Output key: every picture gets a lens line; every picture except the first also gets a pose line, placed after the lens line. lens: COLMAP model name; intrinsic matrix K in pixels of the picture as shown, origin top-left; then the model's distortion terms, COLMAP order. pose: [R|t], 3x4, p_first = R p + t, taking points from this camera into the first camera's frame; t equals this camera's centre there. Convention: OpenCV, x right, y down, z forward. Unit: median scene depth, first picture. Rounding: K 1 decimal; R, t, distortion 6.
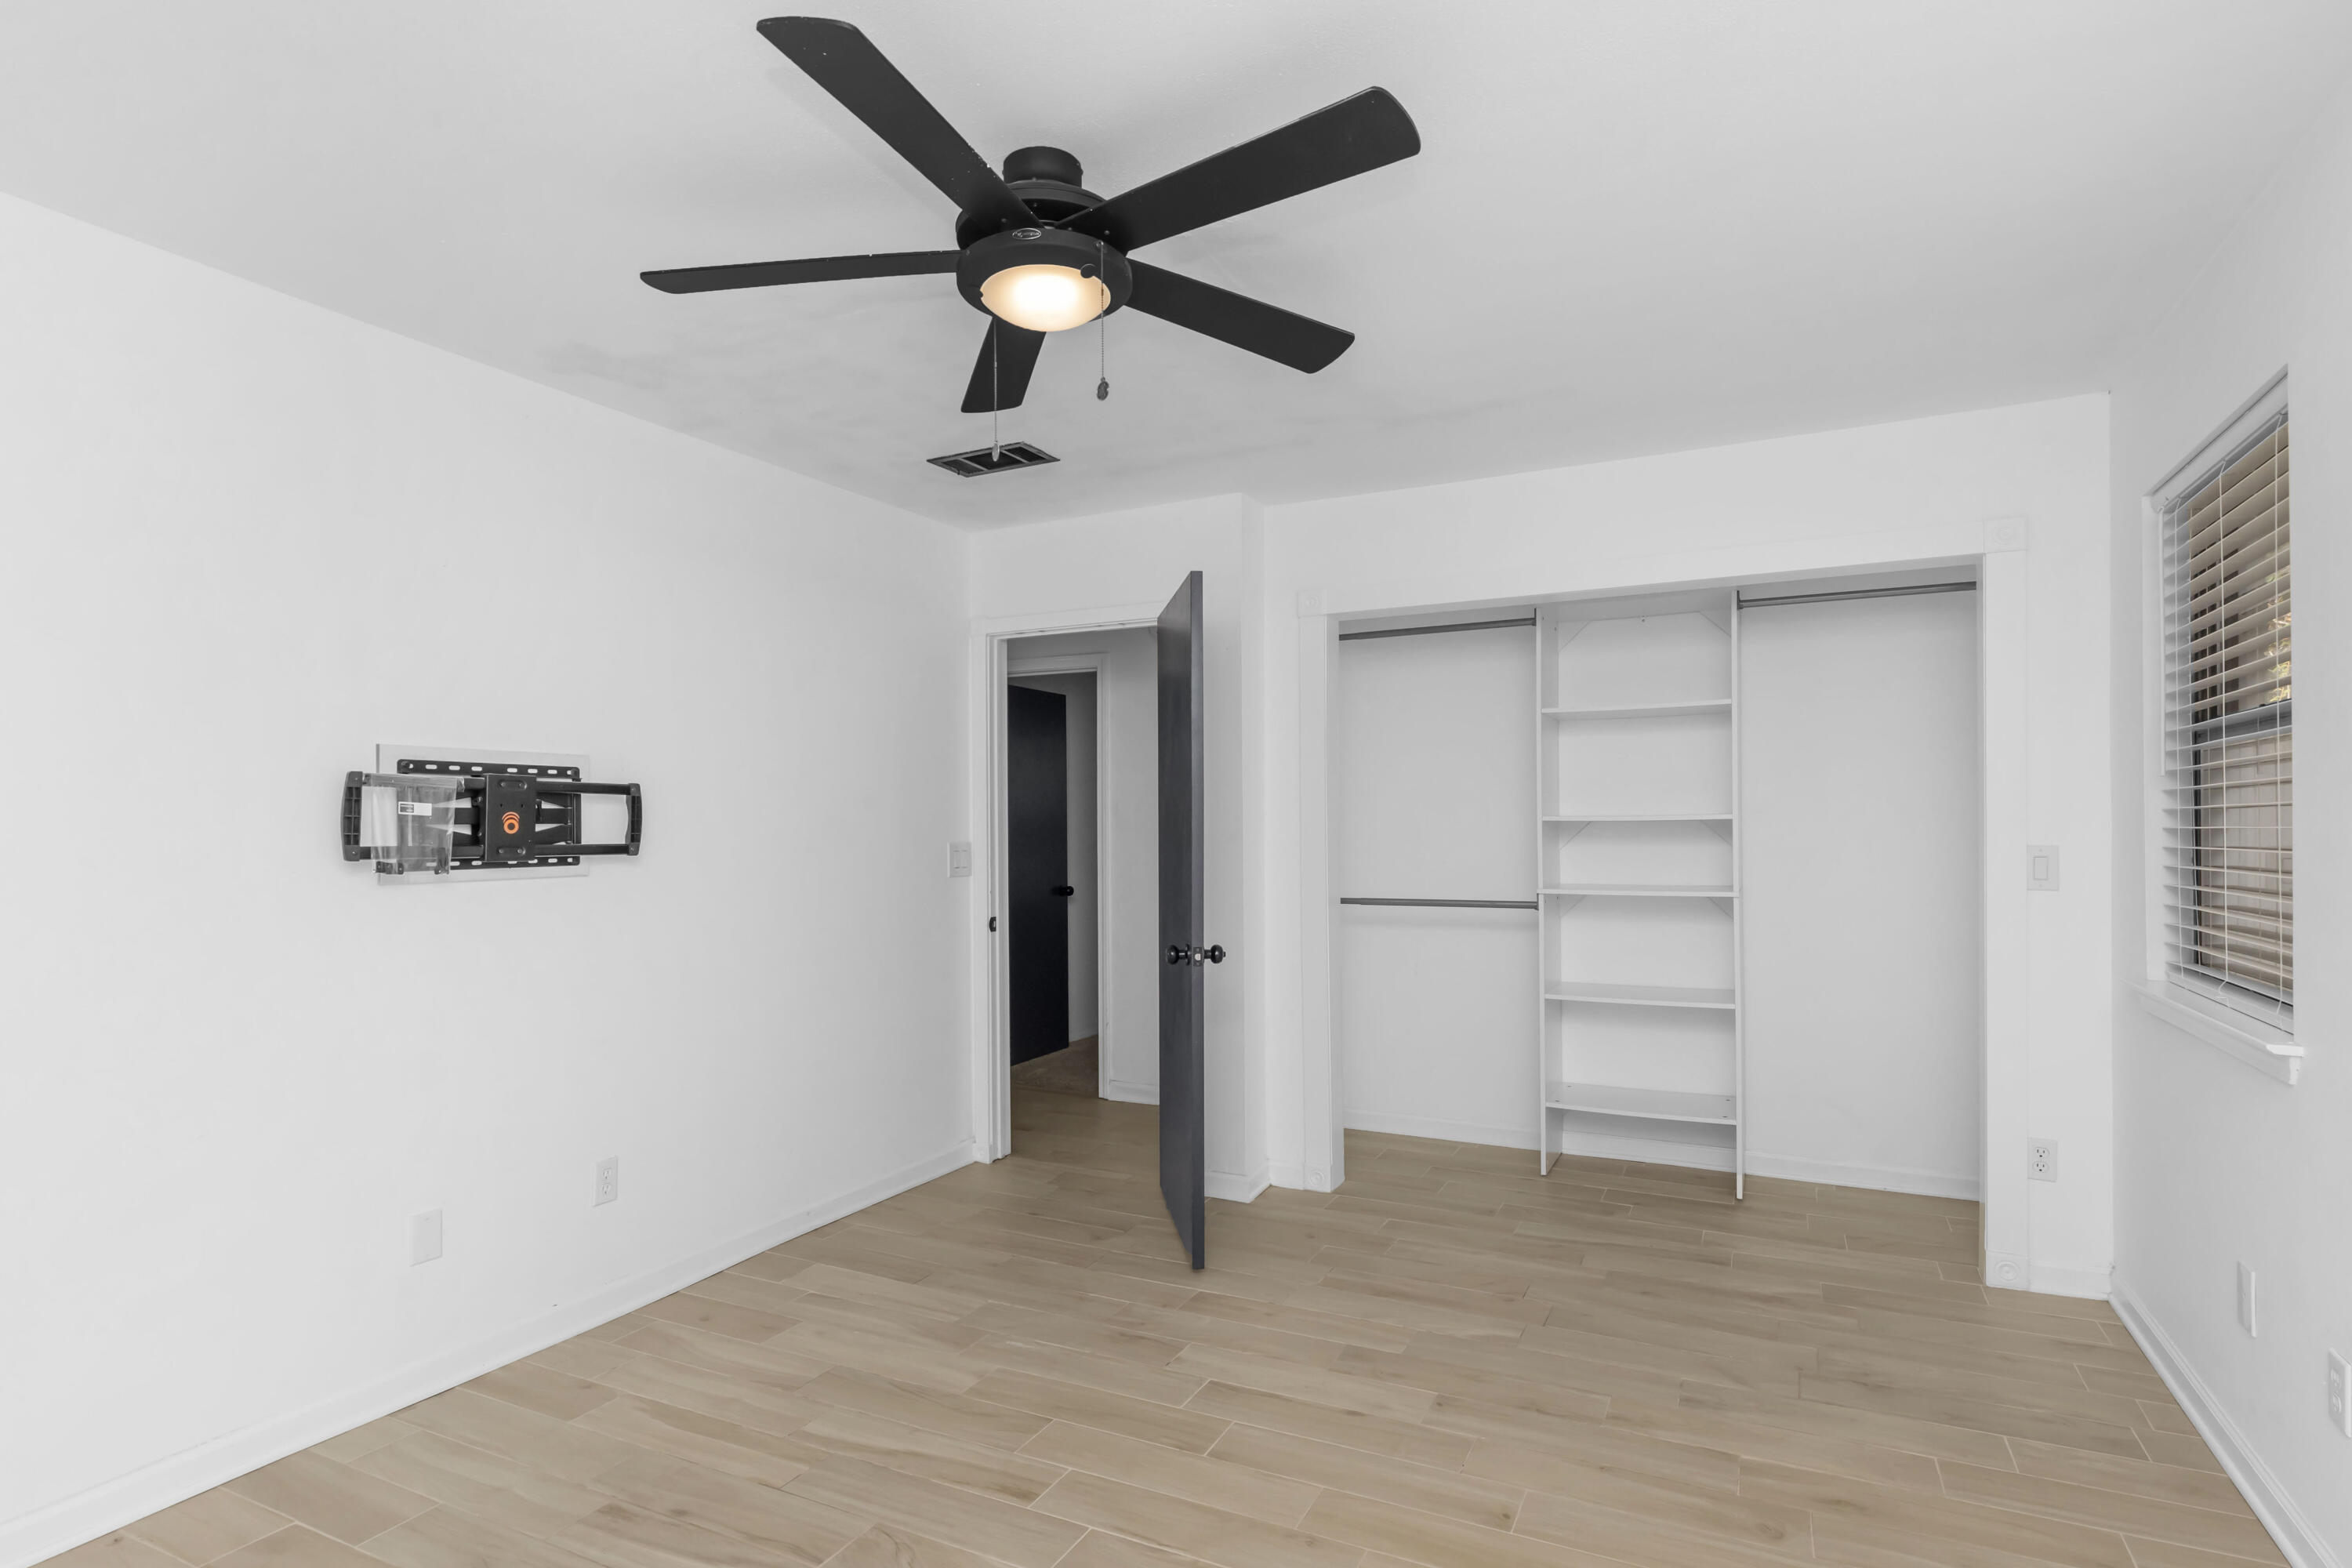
lens RADIAL K [[1122.0, 0, 1249.4], [0, 1122.0, 825.7], [0, 0, 1]] dist [-0.002265, 0.001080]
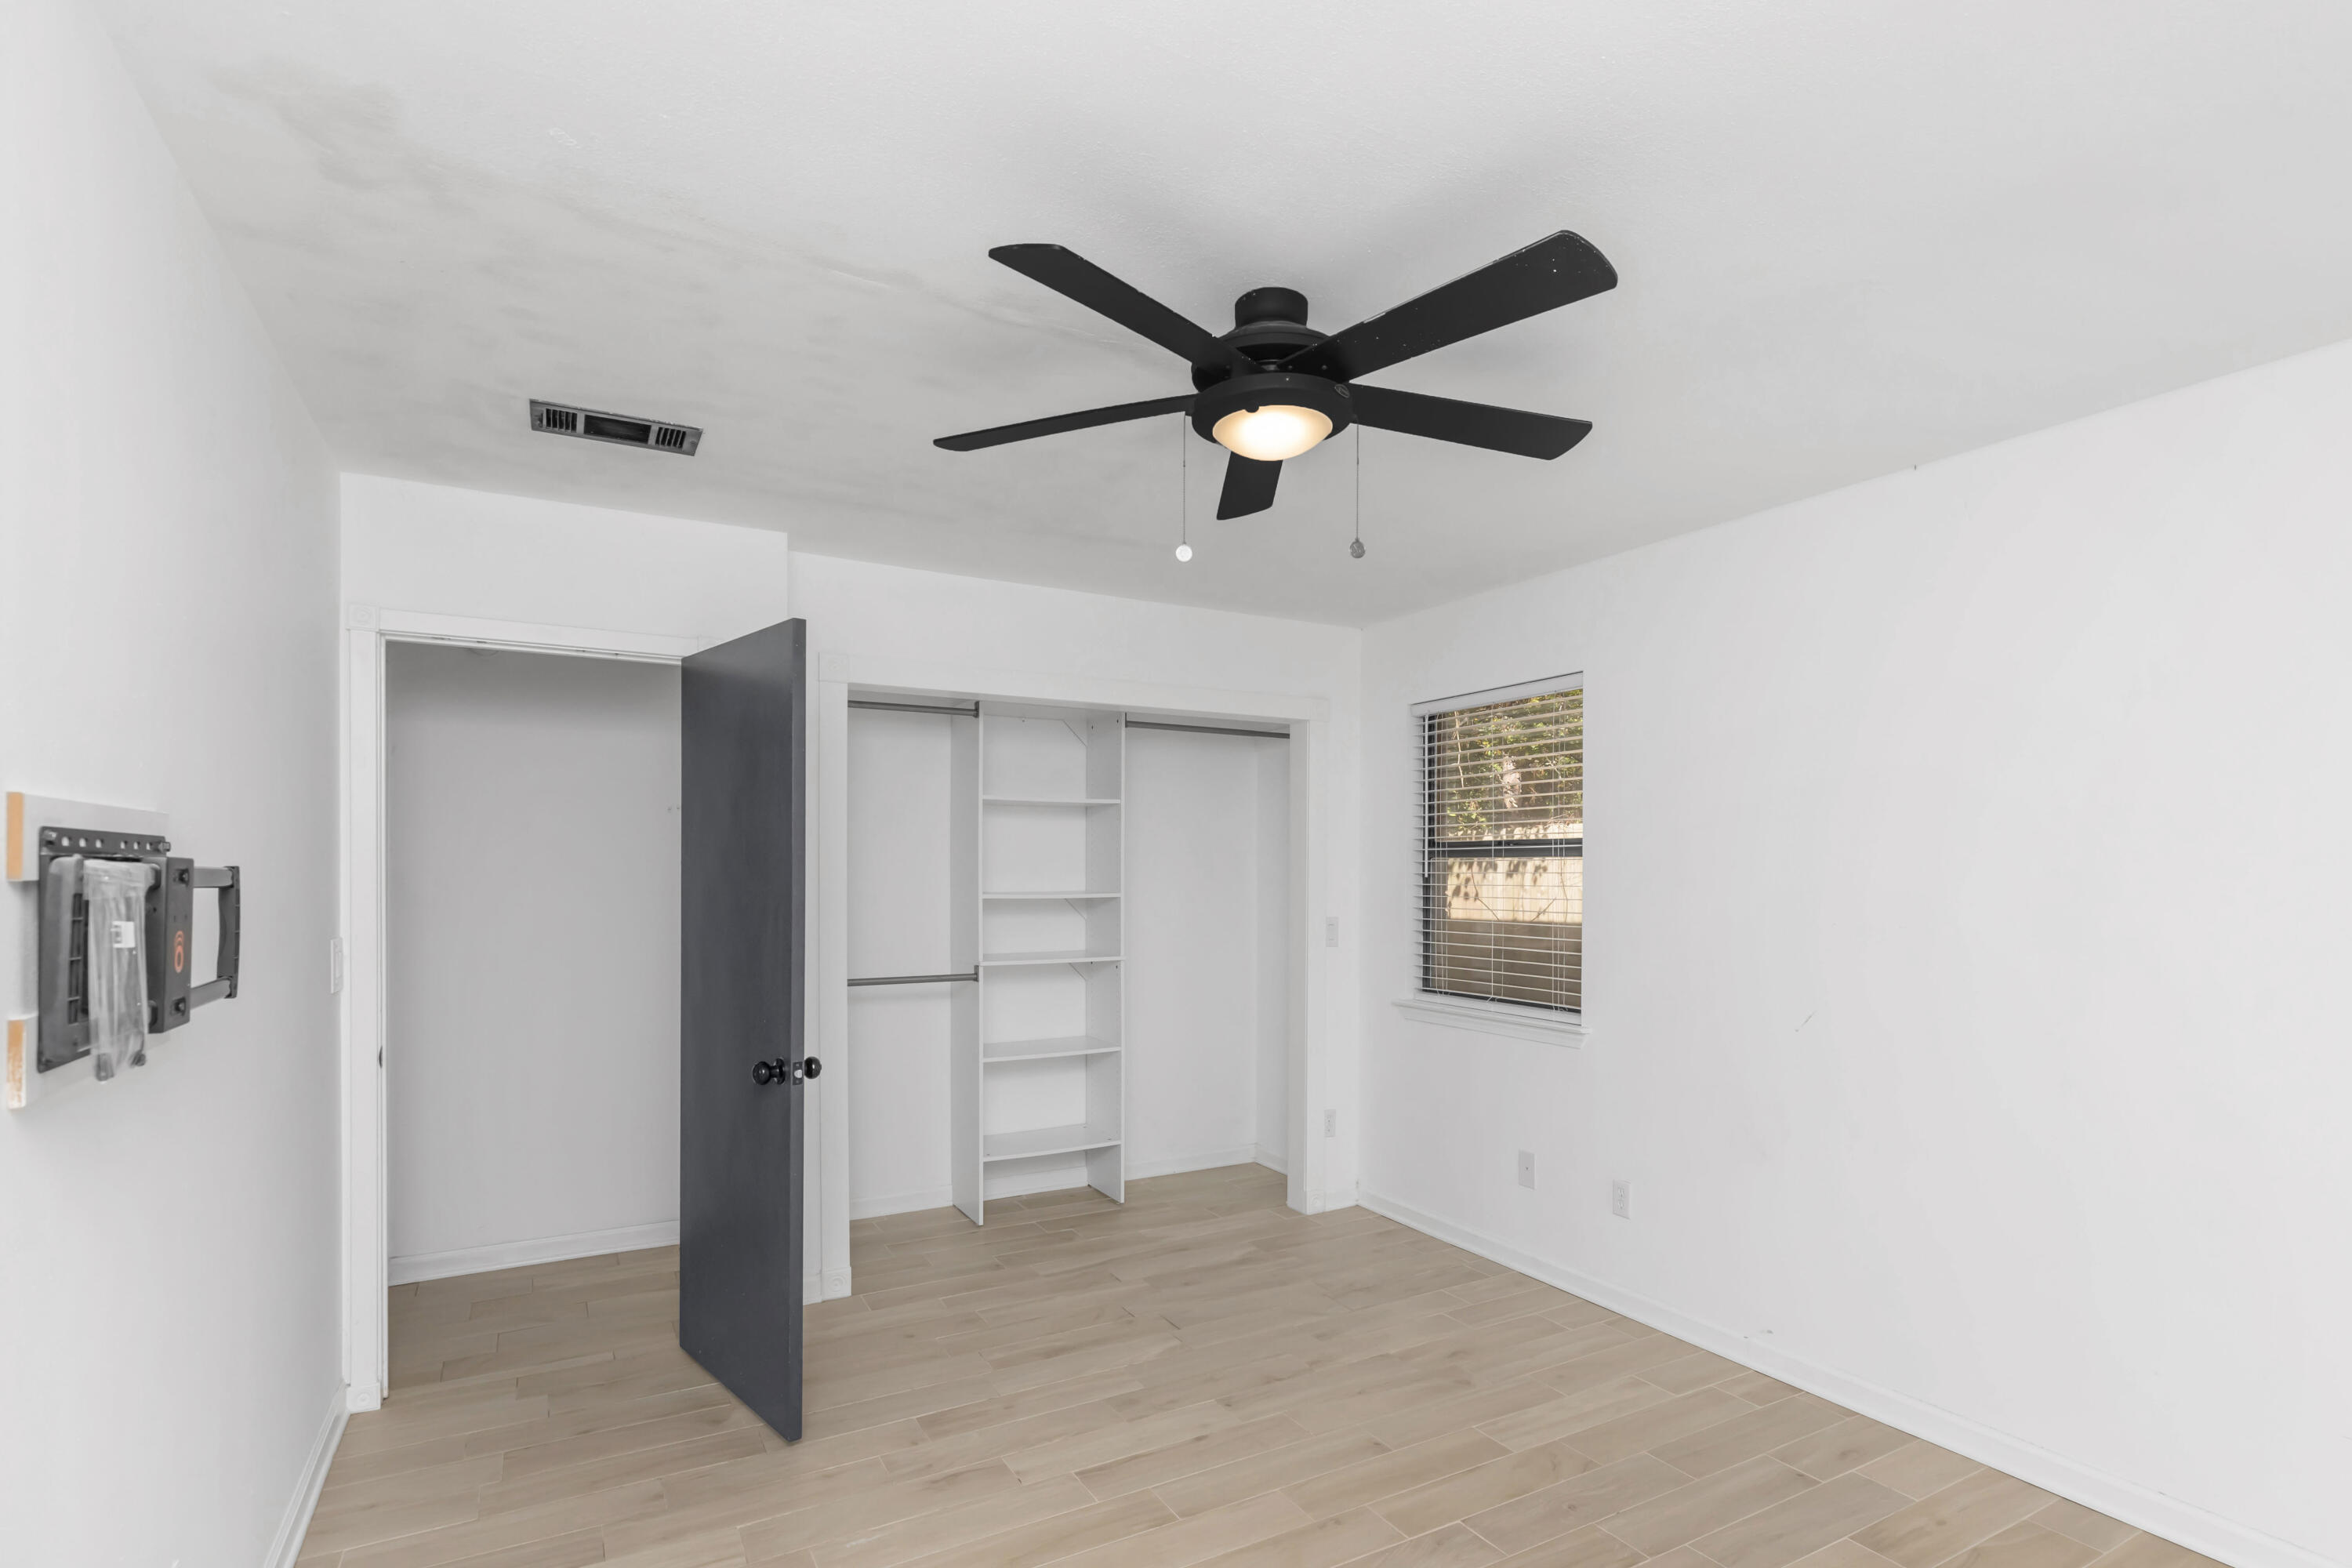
lens RADIAL K [[1122.0, 0, 1162.8], [0, 1122.0, 871.1], [0, 0, 1]] dist [-0.002265, 0.001080]
pose [[0.596800, 0.008719, 0.802342, -0.580933], [-0.005673, 0.999962, -0.006647, -0.027990], [-0.802370, -0.000585, 0.596827, 0.245291]]
